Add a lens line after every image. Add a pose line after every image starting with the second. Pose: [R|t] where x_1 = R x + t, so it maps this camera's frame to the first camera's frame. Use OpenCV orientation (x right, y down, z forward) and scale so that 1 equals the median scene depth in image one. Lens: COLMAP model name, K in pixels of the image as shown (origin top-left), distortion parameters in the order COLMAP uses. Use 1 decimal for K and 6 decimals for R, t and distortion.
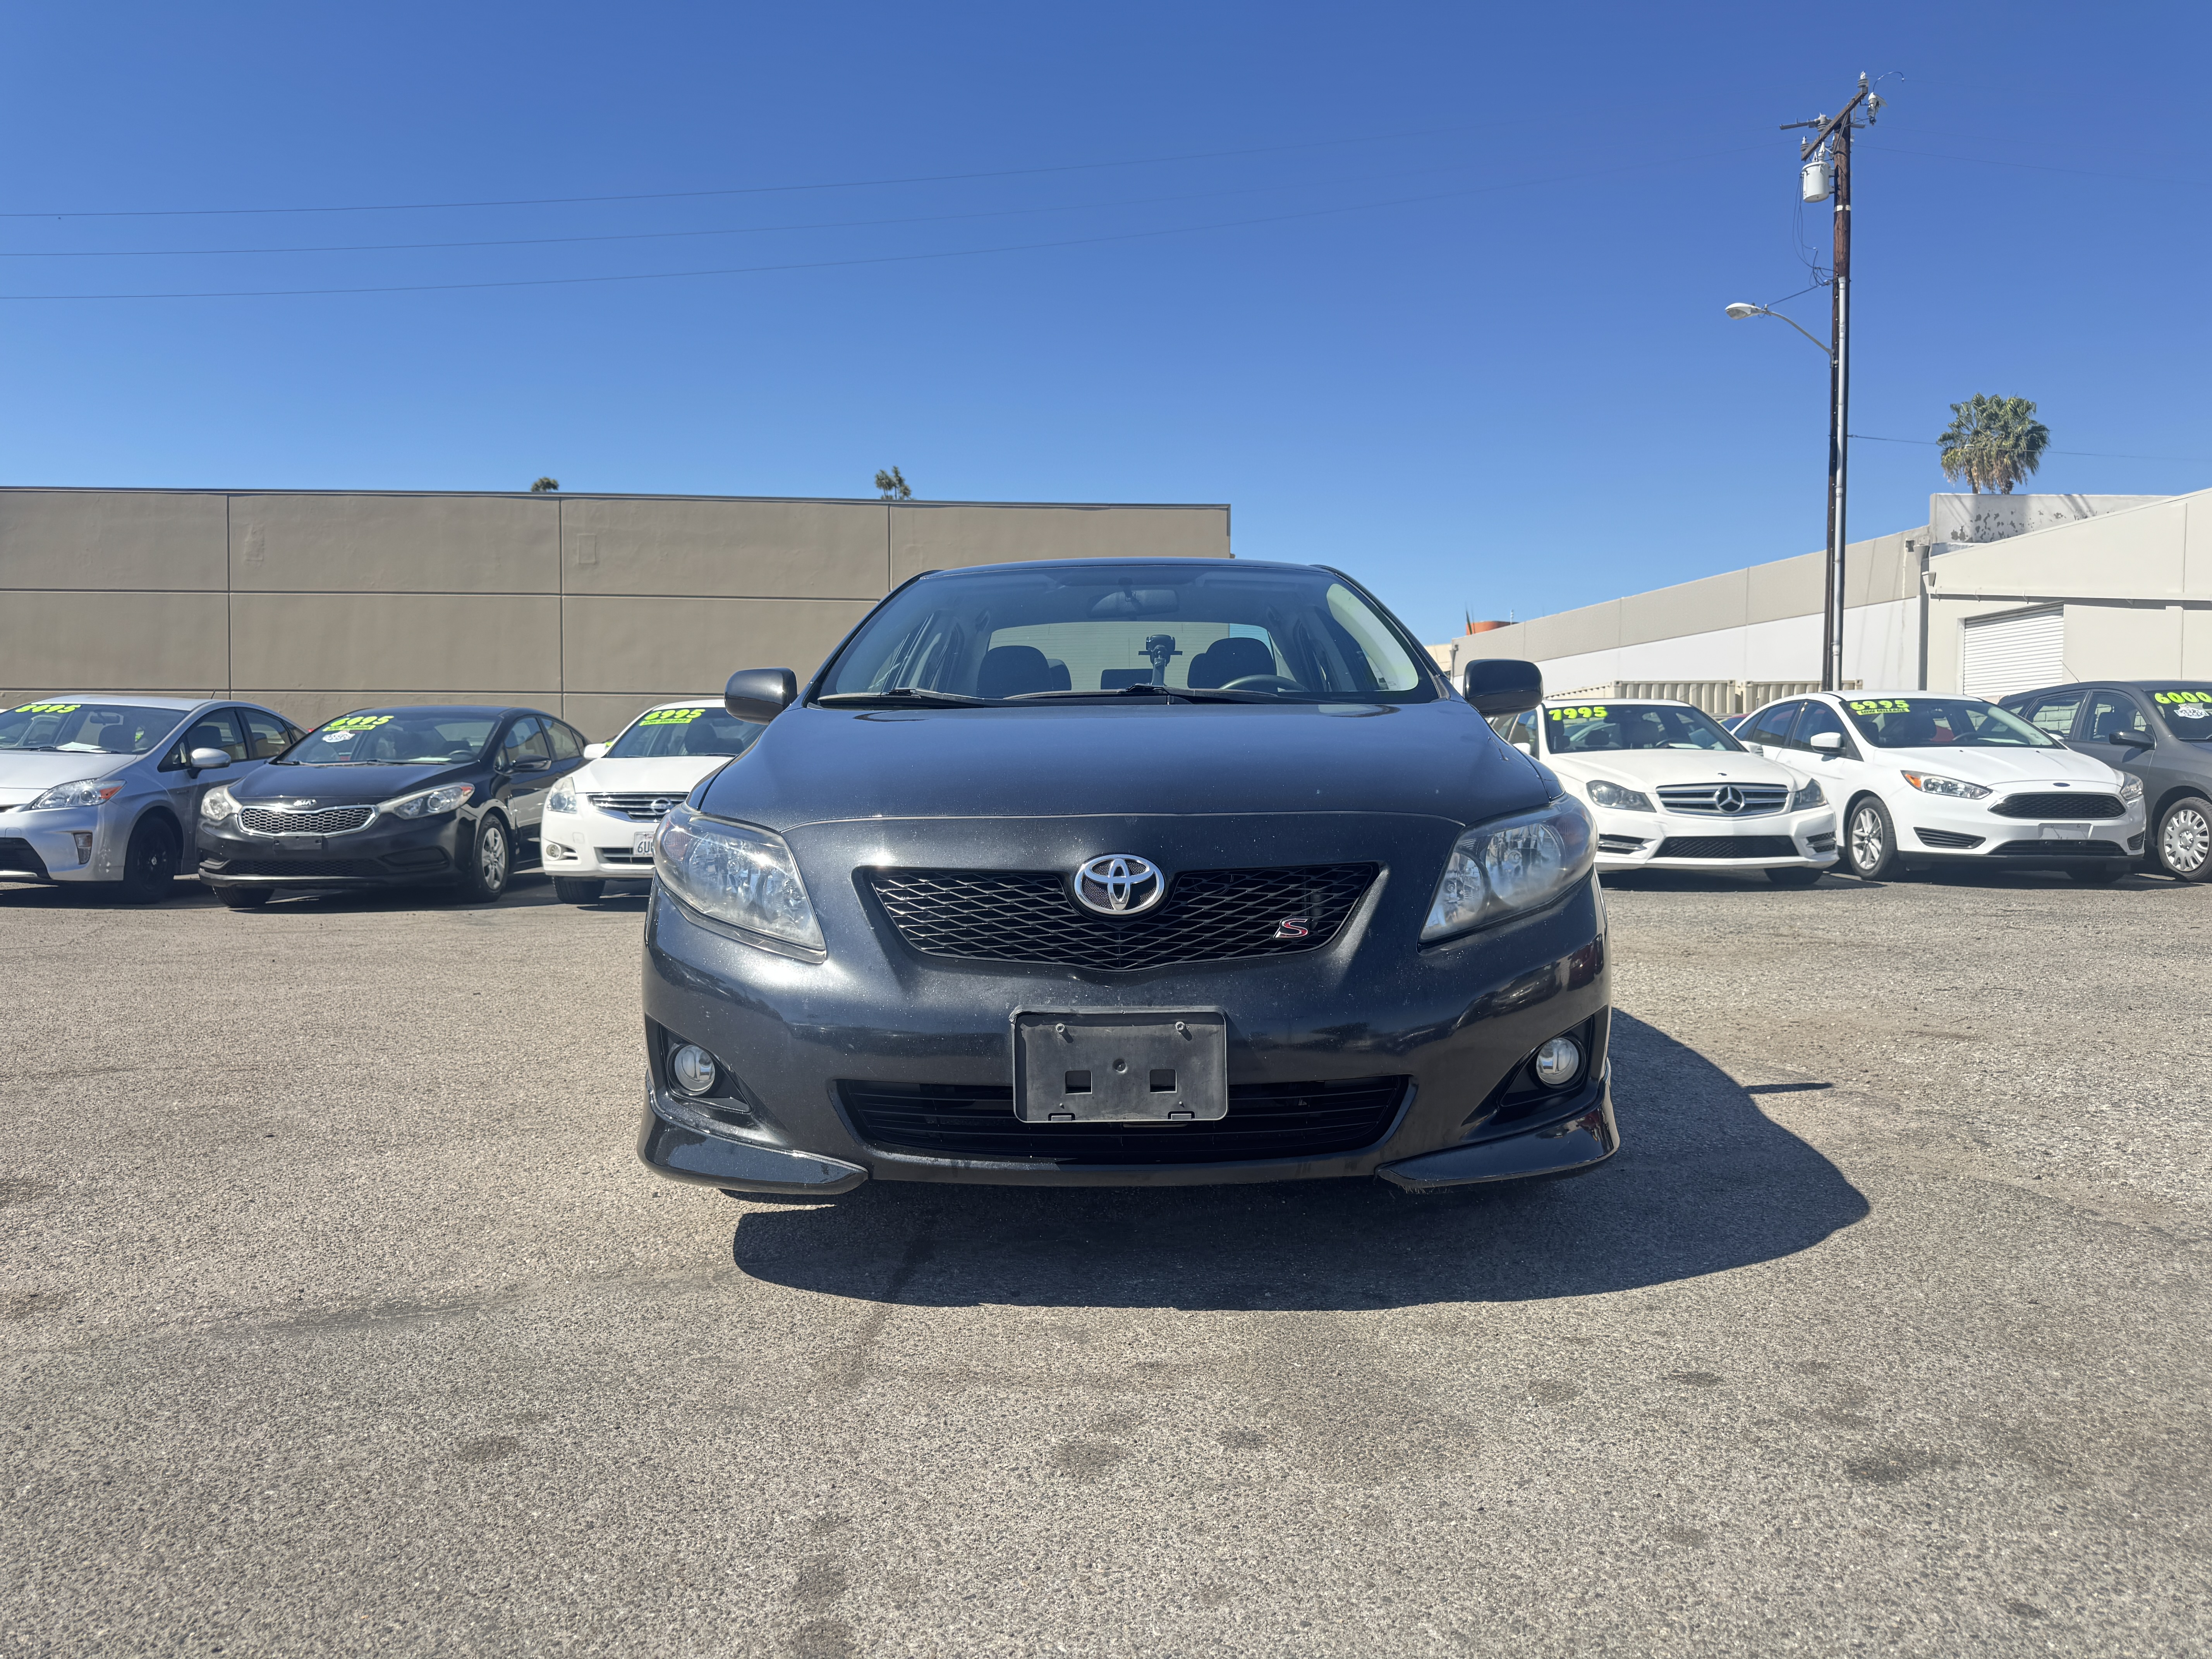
lens RADIAL K [[1546.6, 0, 1098.6], [0, 1546.6, 784.2], [0, 0, 1]] dist [0.032645, -0.039438]
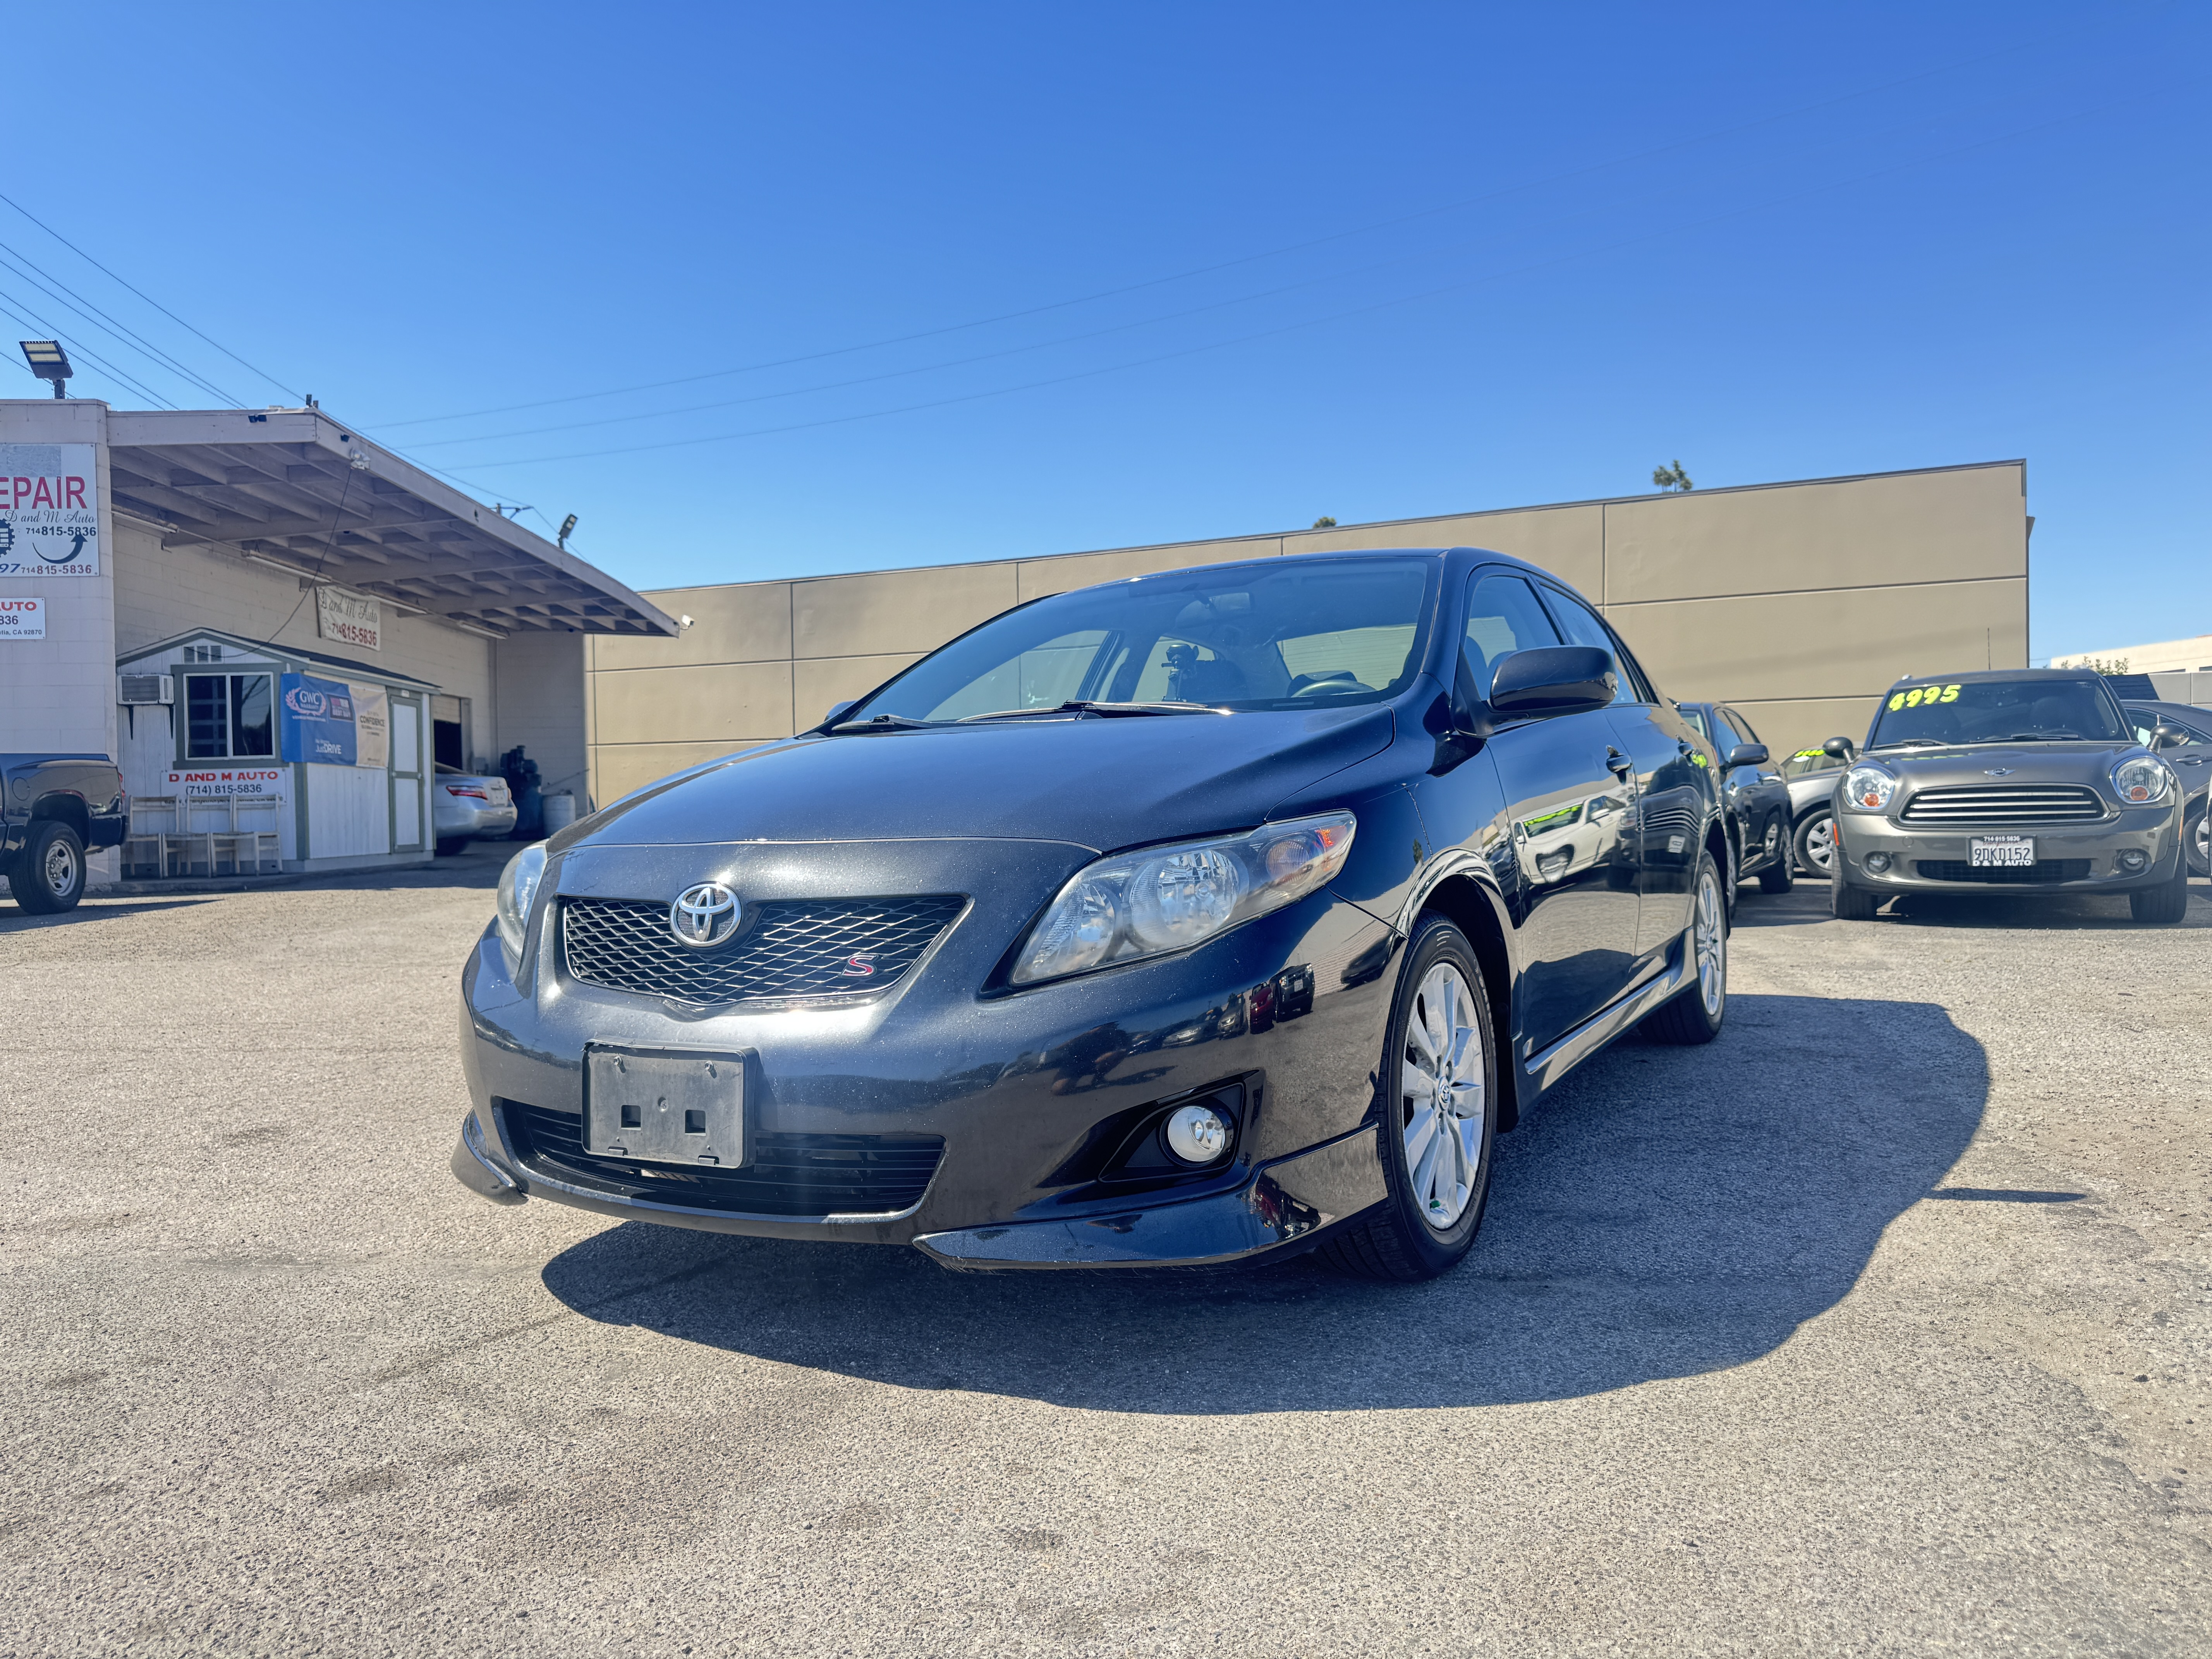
lens RADIAL K [[1546.6, 0, 1104.5], [0, 1546.6, 861.3], [0, 0, 1]] dist [0.032645, -0.039438]
pose [[0.875902, 0.000394, -0.482489, 0.564565], [0.017338, 0.999328, 0.032291, 0.003662], [0.482177, -0.036650, 0.875307, 0.227086]]
